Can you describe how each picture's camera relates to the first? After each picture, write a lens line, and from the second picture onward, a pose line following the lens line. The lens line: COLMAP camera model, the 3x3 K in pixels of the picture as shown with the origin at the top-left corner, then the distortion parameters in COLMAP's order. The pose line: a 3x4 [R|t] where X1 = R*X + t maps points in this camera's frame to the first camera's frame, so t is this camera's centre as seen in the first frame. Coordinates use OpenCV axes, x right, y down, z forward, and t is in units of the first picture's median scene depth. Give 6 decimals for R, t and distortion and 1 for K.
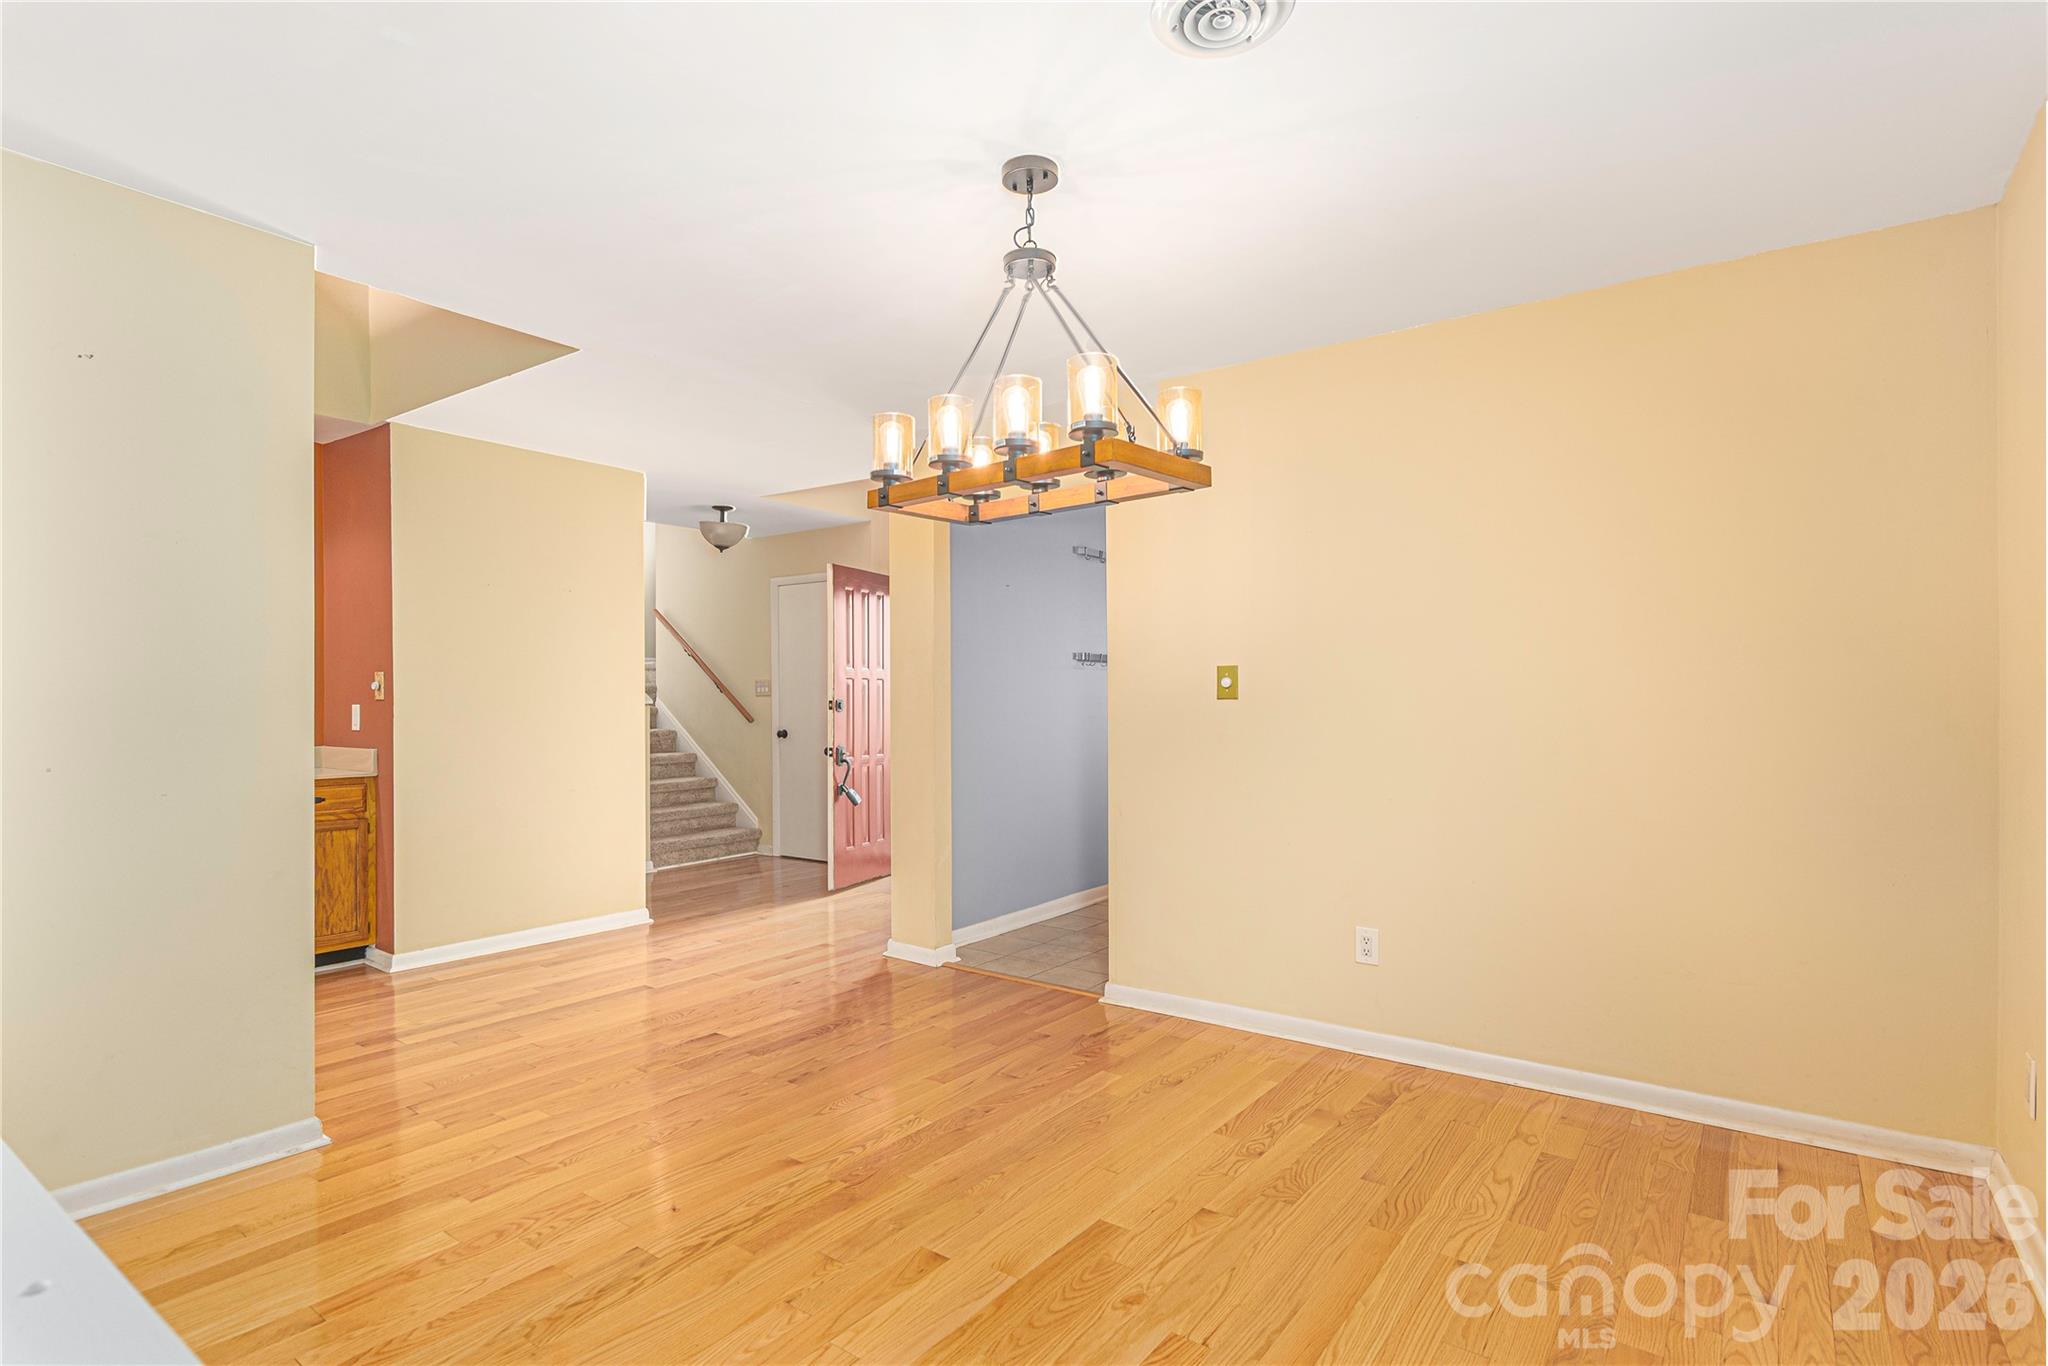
lens RADIAL K [[1009.4, 0, 1028.6], [0, 1009.4, 705.9], [0, 0, 1]] dist [0.002210, -0.001053]
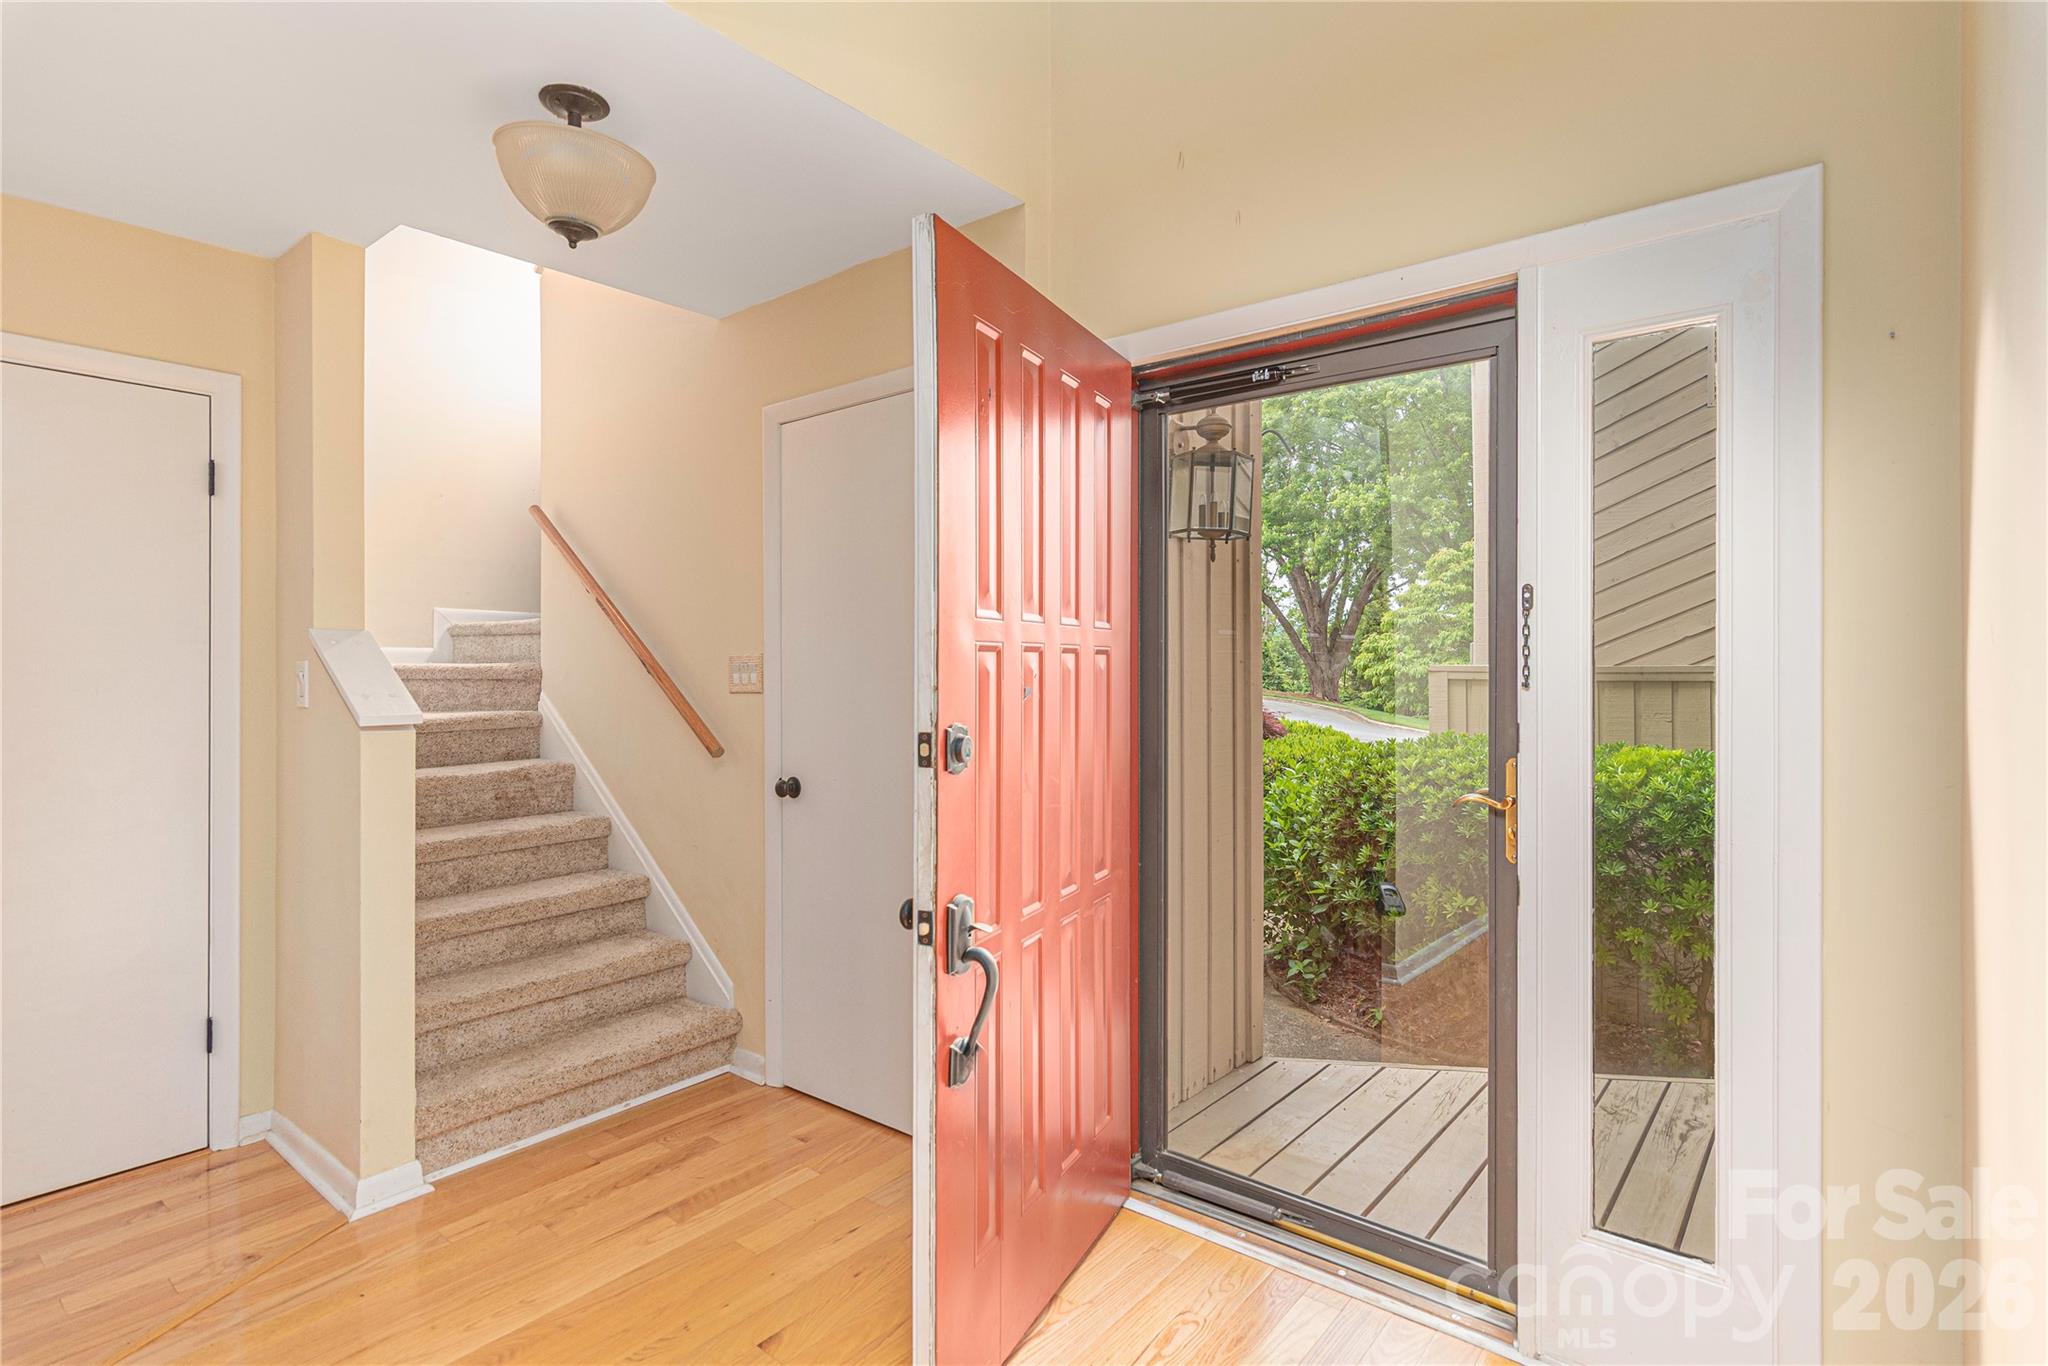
lens RADIAL K [[1009.4, 0, 1021.7], [0, 1009.4, 664.1], [0, 0, 1]] dist [0.002210, -0.001053]
pose [[0.998076, -0.005786, -0.061740, -0.152771], [0.004986, 0.999902, -0.013100, -0.019522], [0.061810, 0.012767, 0.998006, 0.730828]]
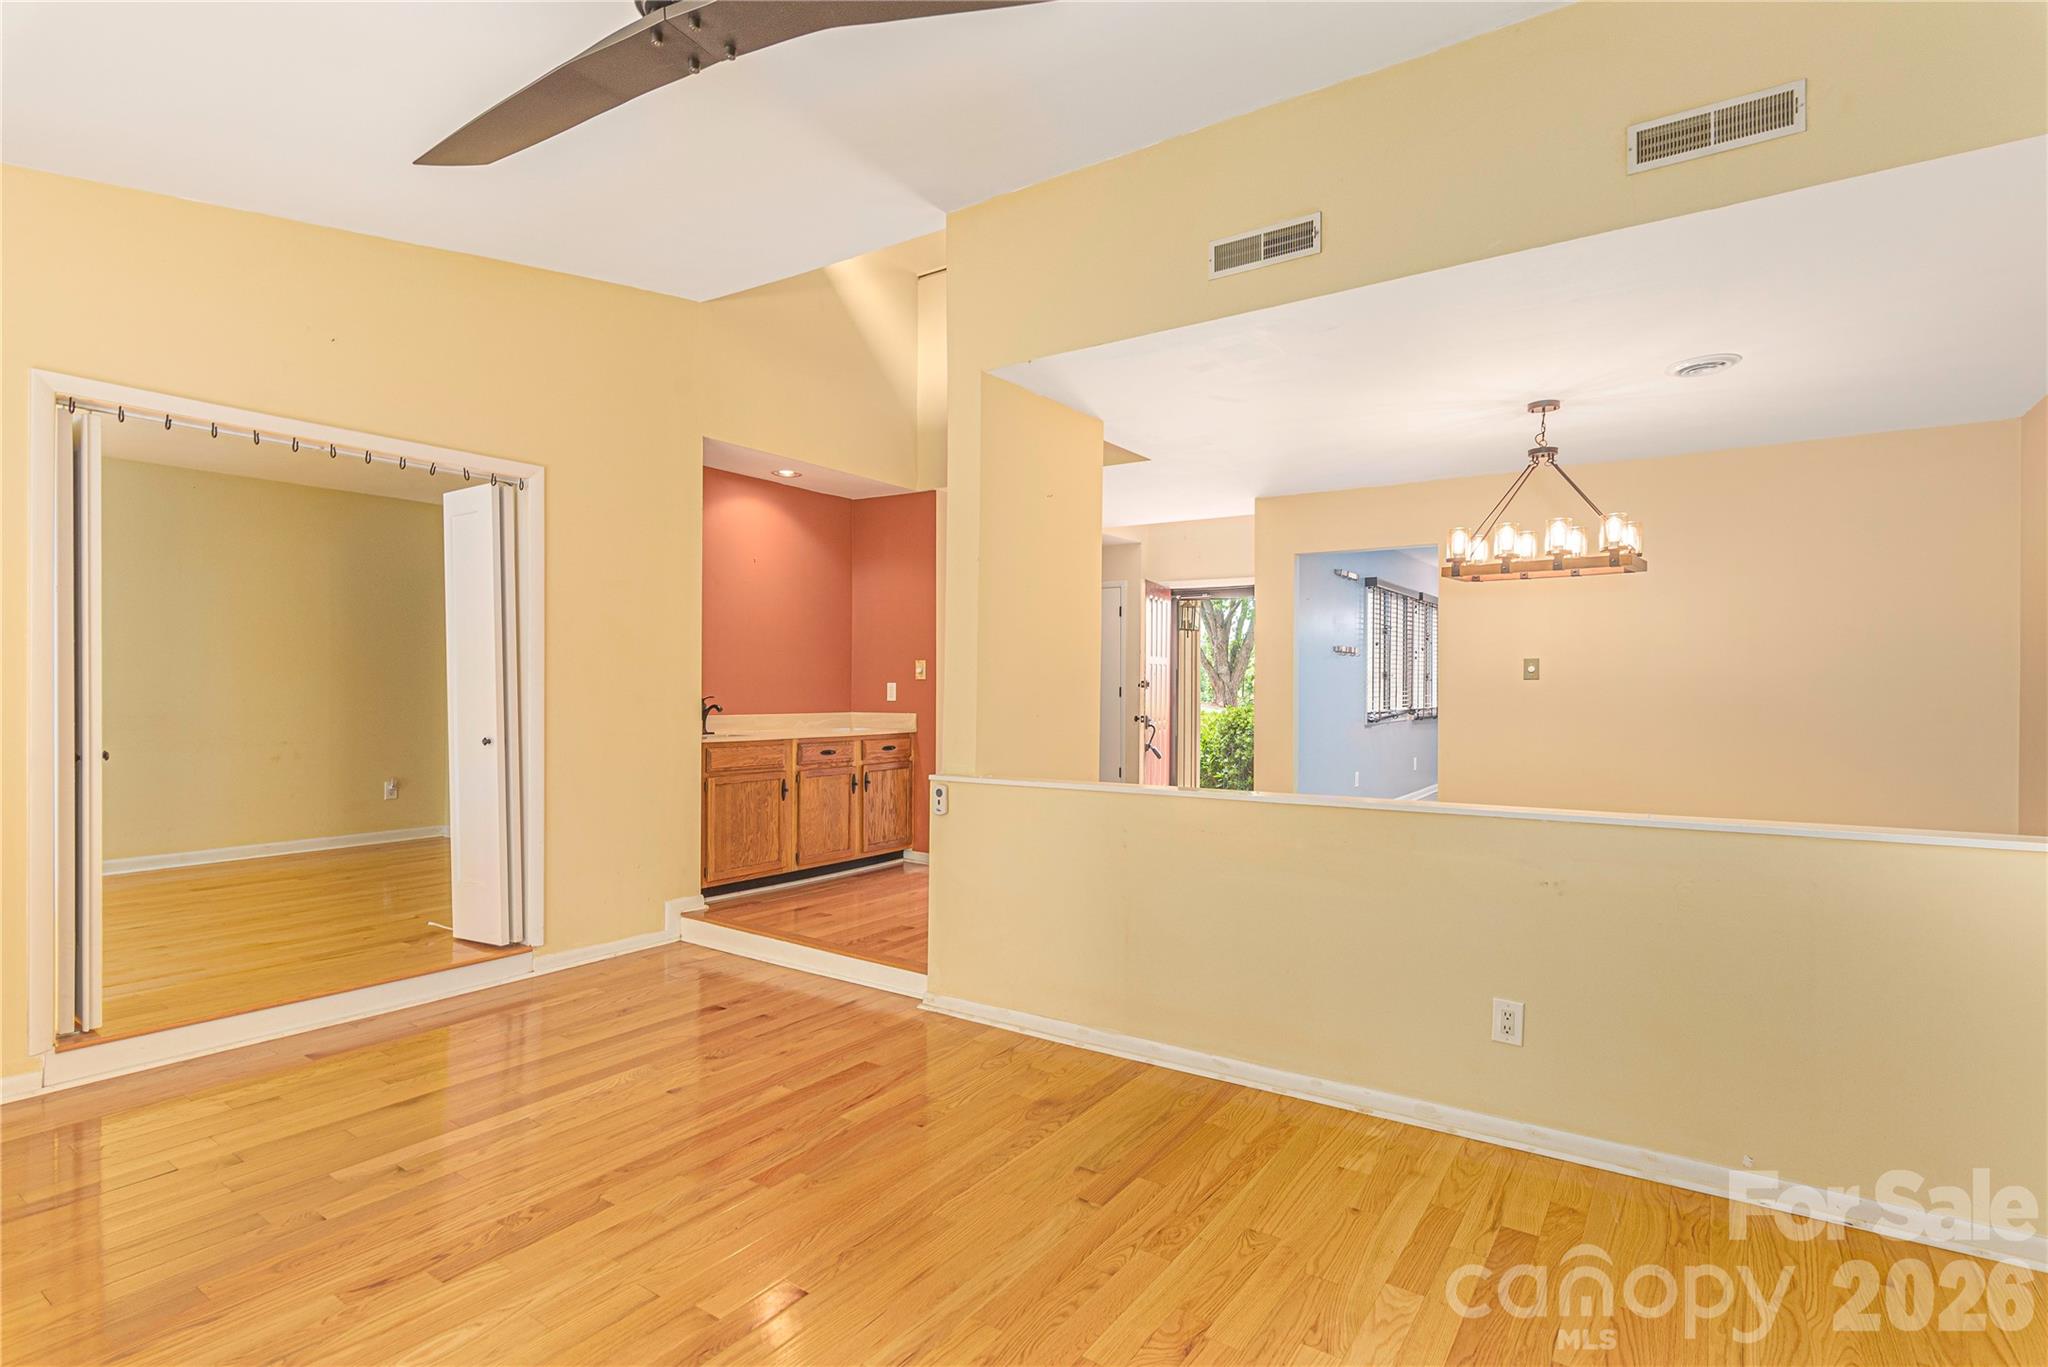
lens RADIAL K [[1009.4, 0, 1026.7], [0, 1009.4, 696.9], [0, 0, 1]] dist [0.002210, -0.001053]
pose [[0.999414, 0.000476, 0.034238, -0.393503], [-0.000729, 0.999973, 0.007356, 0.005822], [-0.034233, -0.007376, 0.999387, -0.336729]]
